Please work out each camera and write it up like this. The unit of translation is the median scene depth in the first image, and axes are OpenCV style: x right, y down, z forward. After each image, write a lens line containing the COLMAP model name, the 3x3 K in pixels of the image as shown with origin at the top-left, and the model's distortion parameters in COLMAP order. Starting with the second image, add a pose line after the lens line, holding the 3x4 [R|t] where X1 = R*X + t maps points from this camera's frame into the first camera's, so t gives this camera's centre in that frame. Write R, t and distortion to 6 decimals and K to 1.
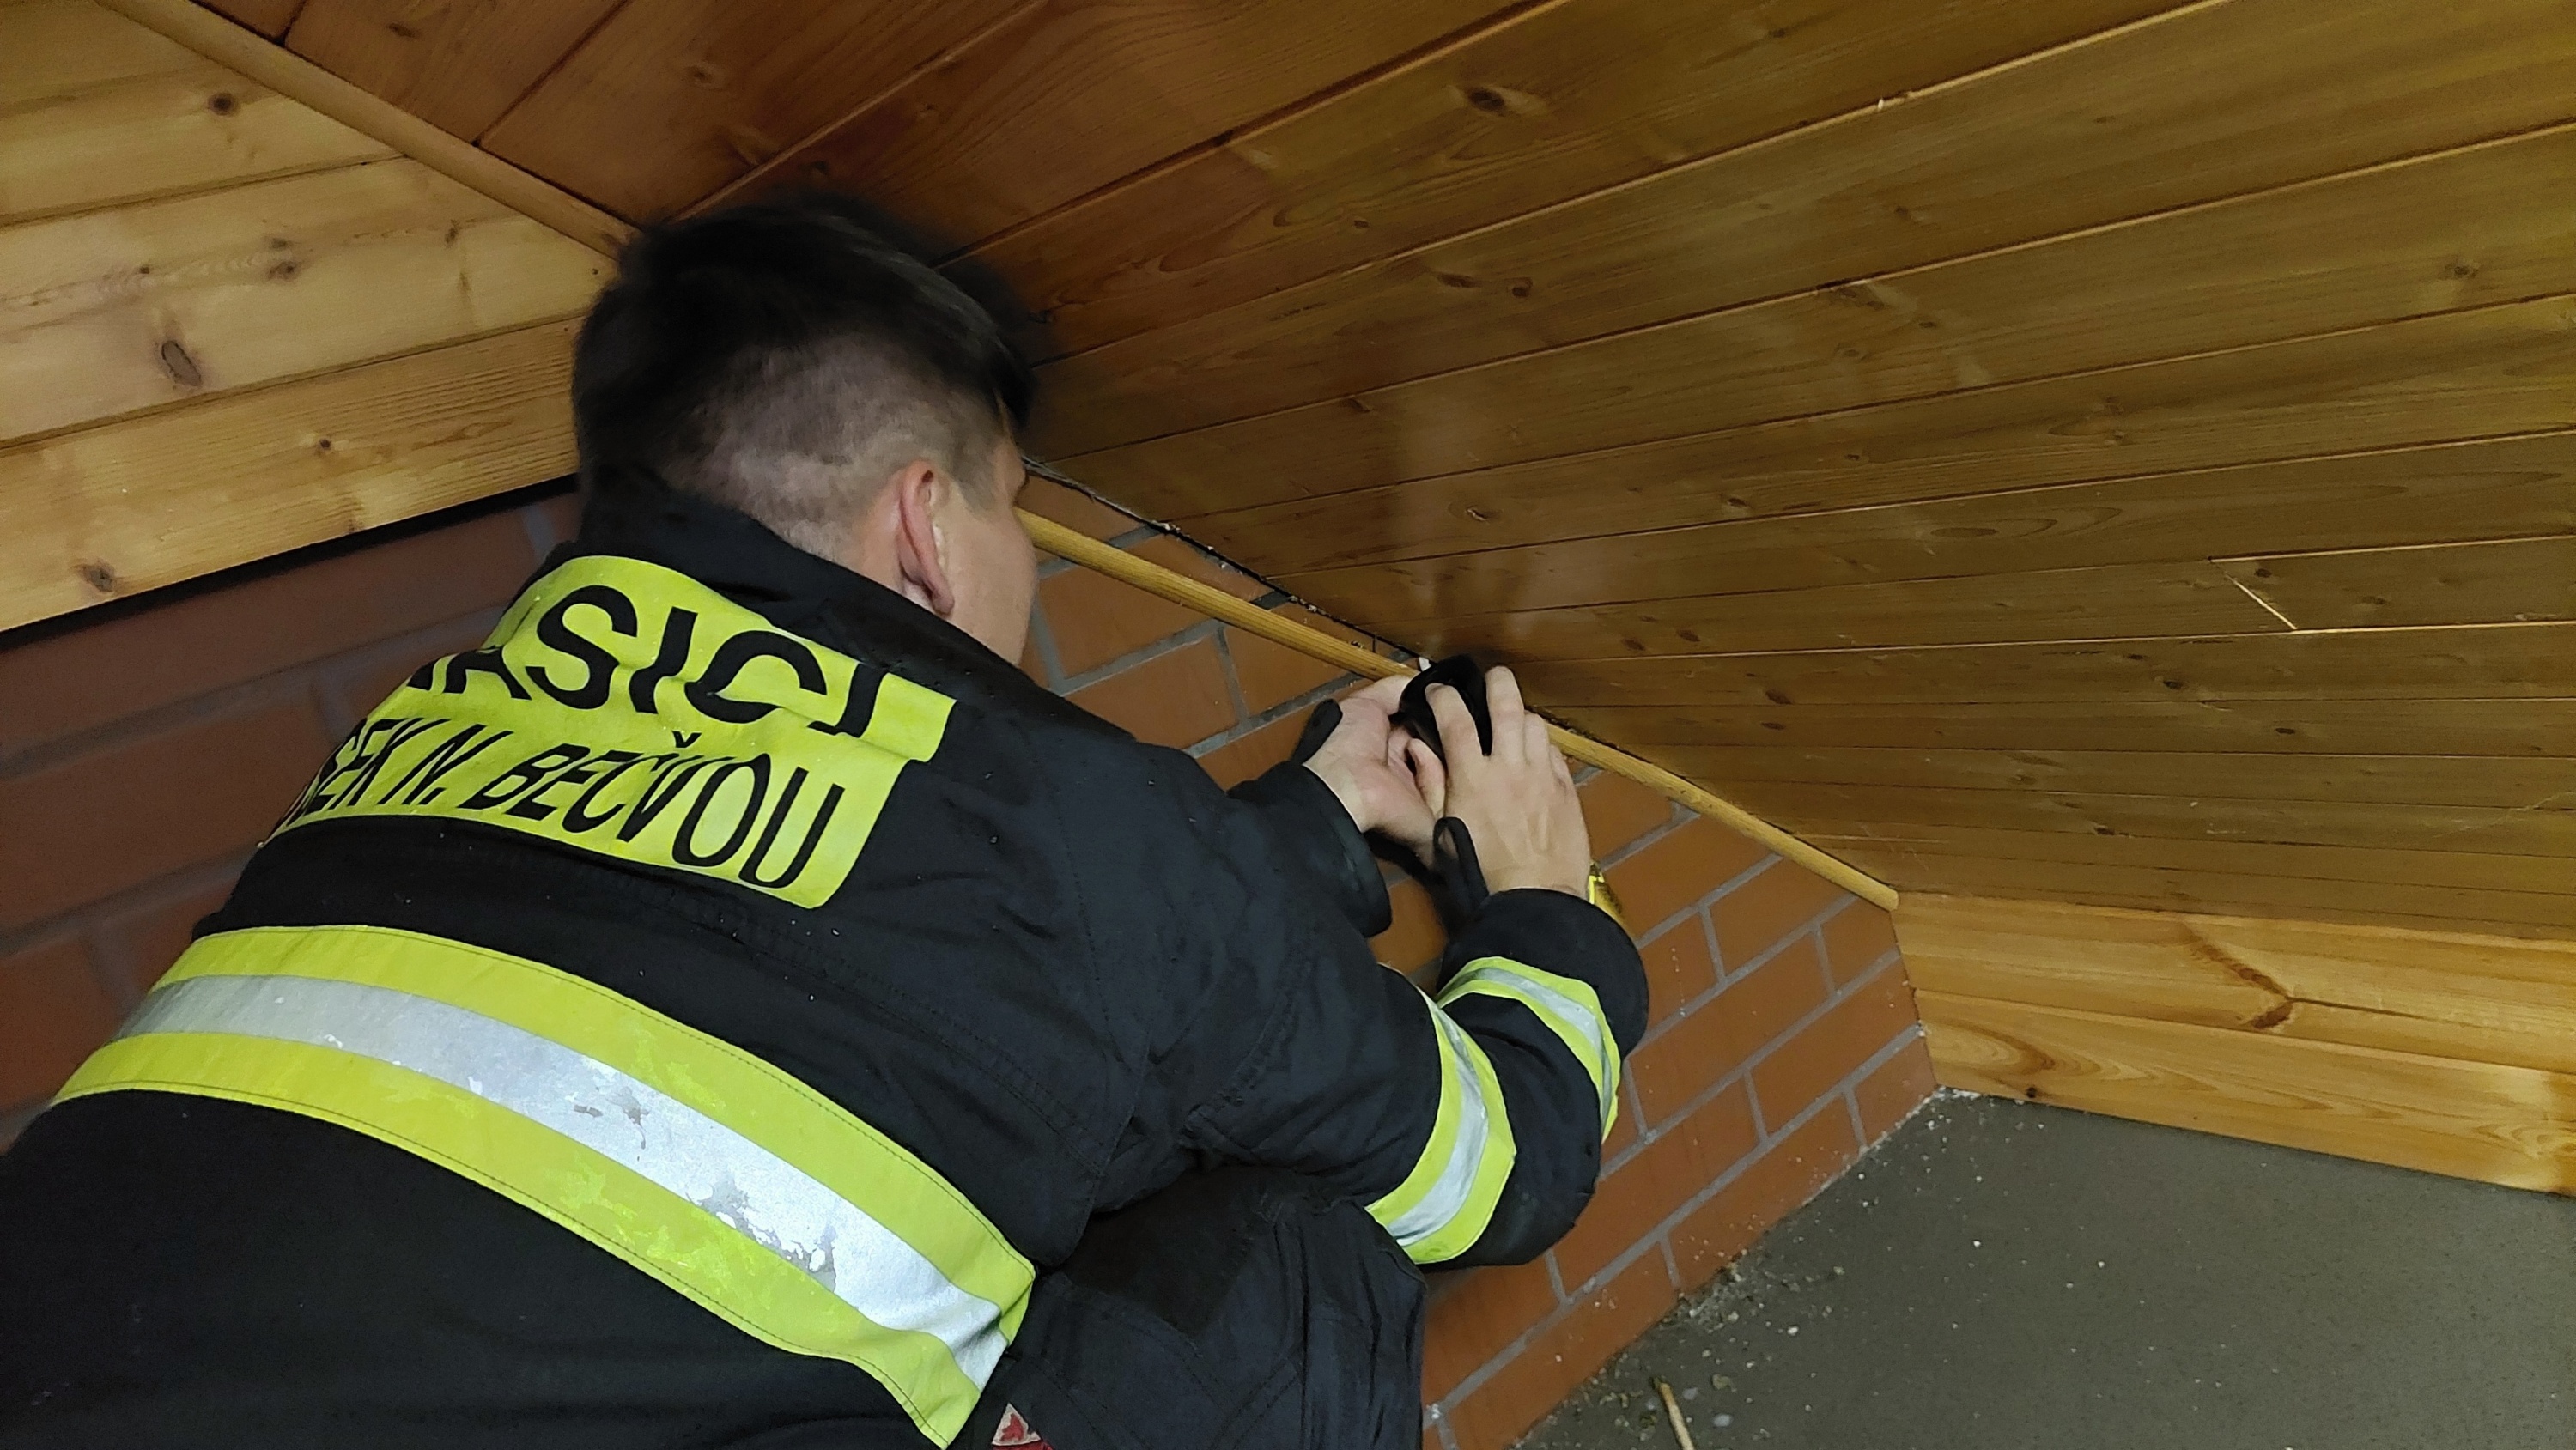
lens RADIAL K [[1863.6, 0, 1288.2], [0, 1863.6, 810.5], [0, 0, 1]] dist [0.037060, -0.057194]
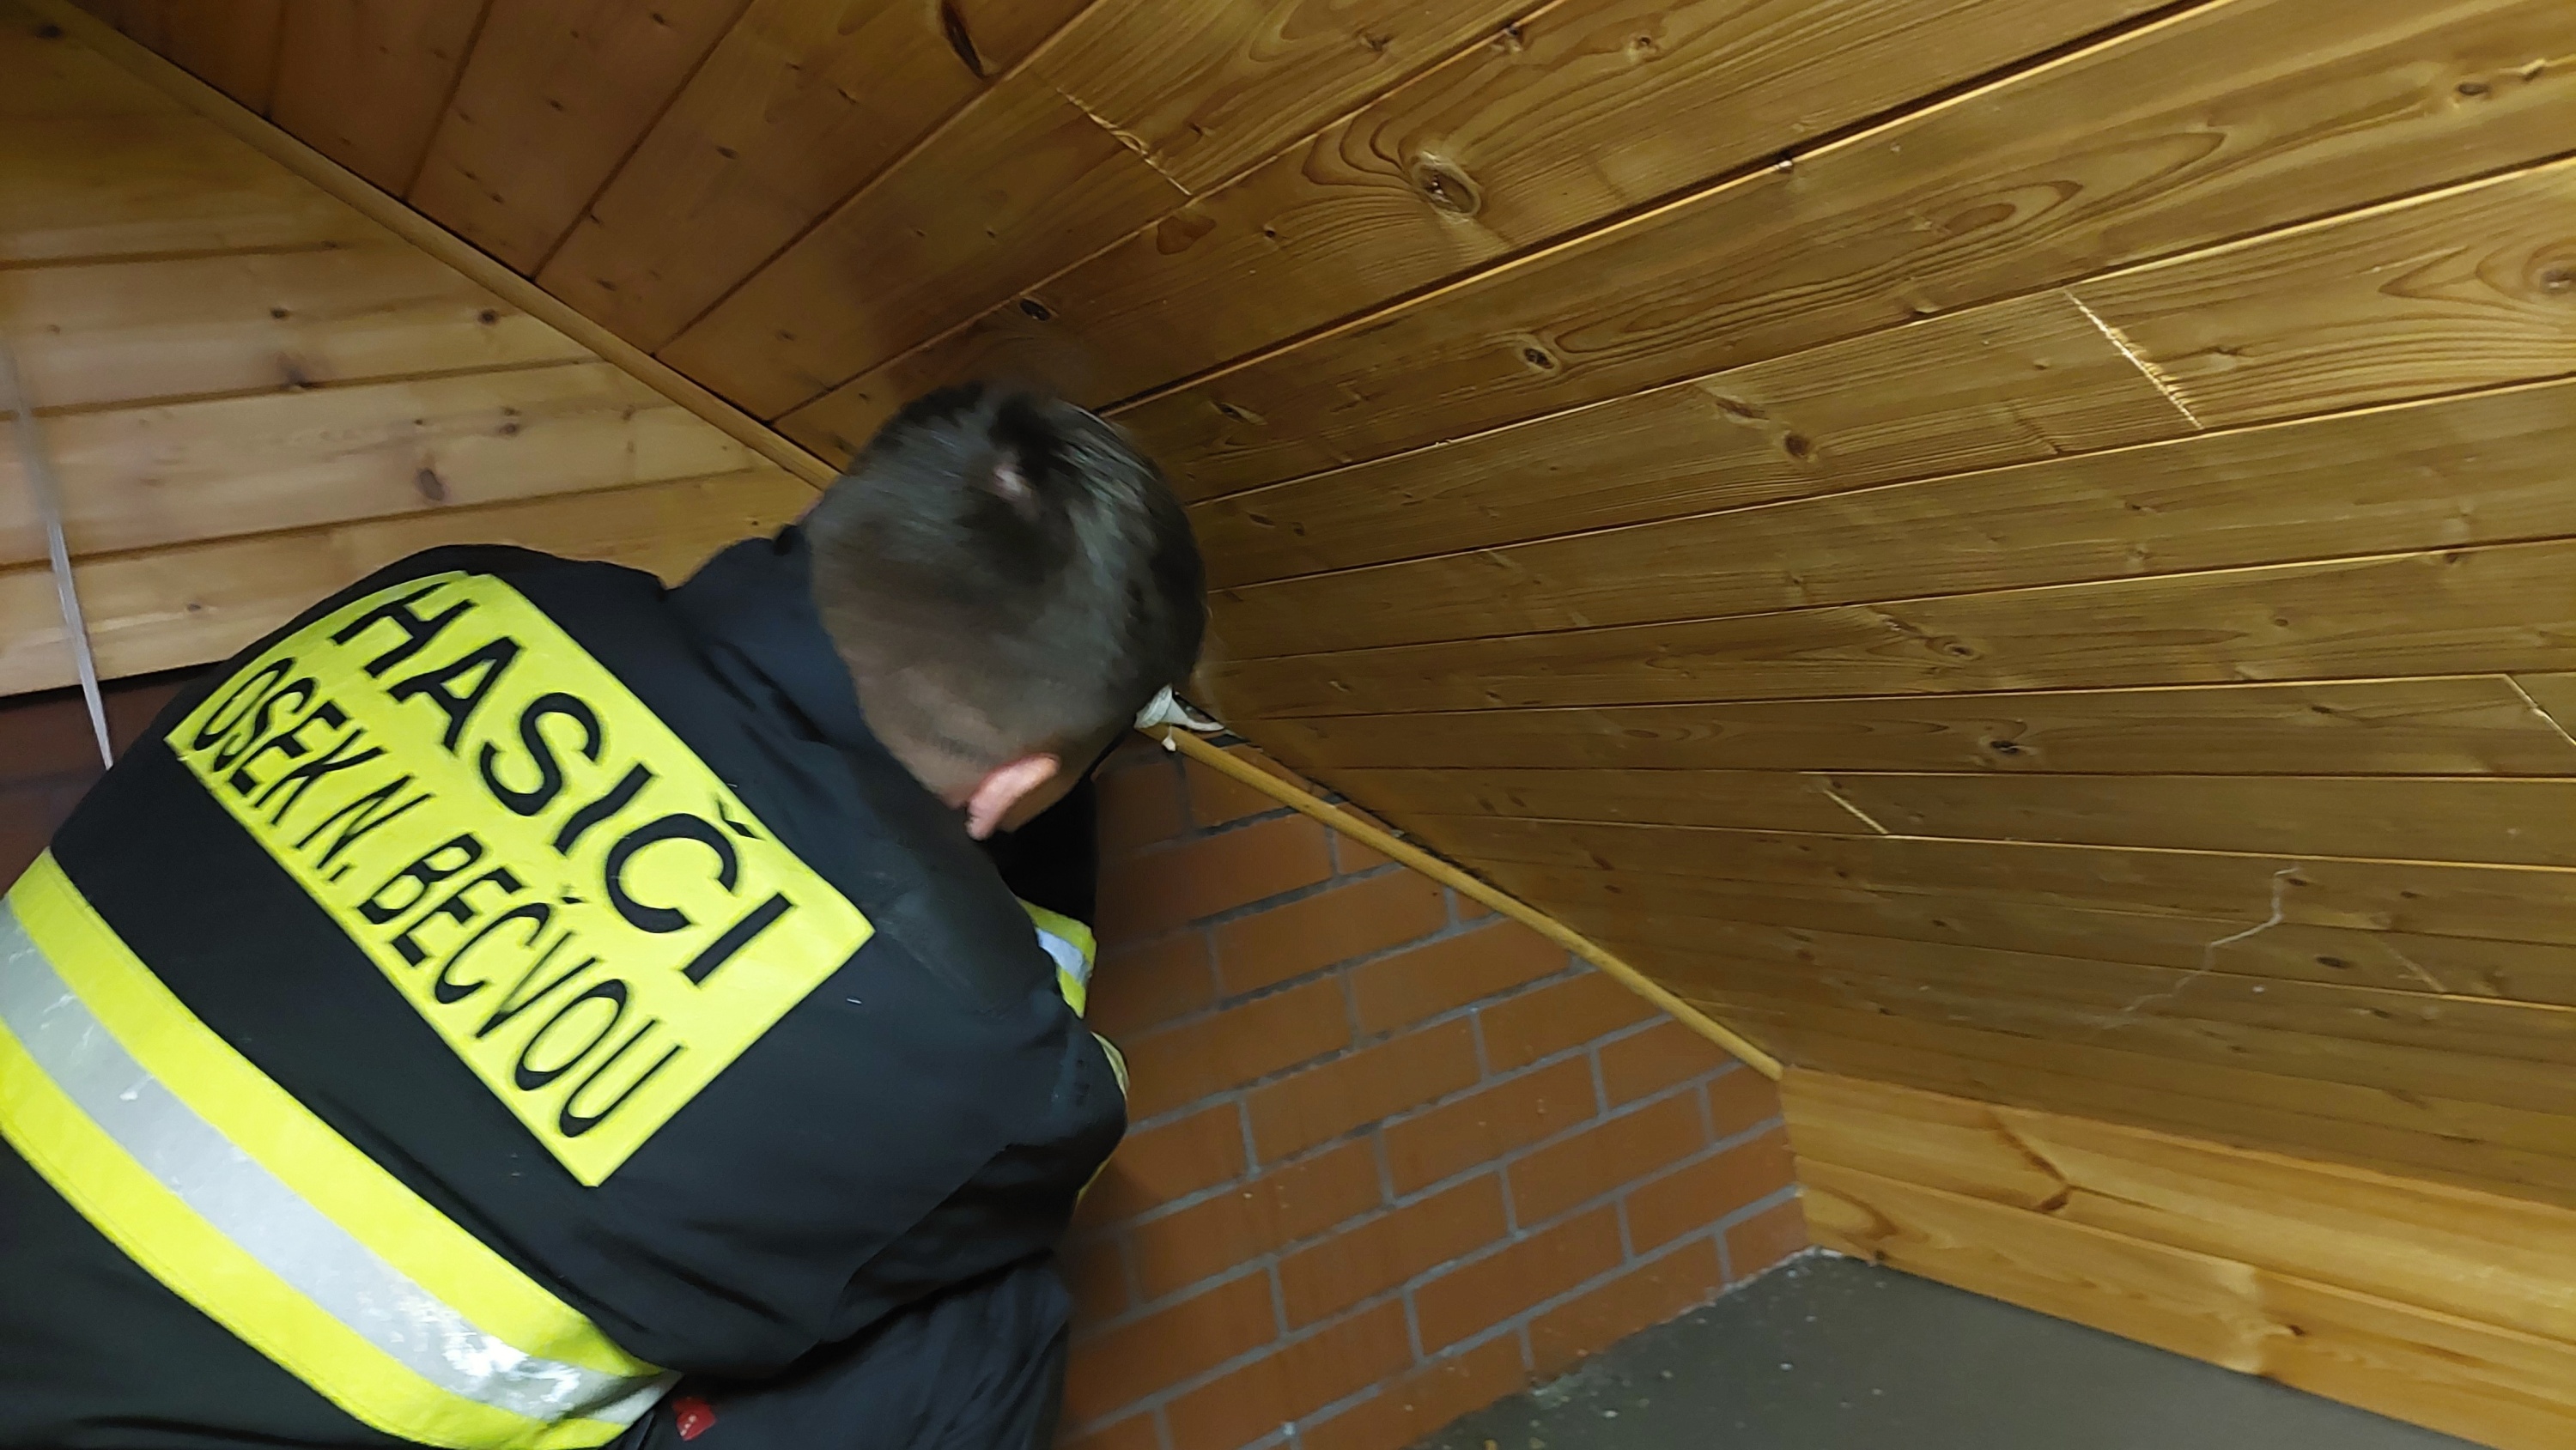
lens RADIAL K [[1863.6, 0, 1288.2], [0, 1863.6, 810.5], [0, 0, 1]] dist [0.037060, -0.057194]
pose [[0.987491, 0.118162, -0.104397, 0.148408], [-0.127642, 0.987788, -0.089339, 0.035536], [0.092566, 0.101547, 0.990515, -0.214751]]
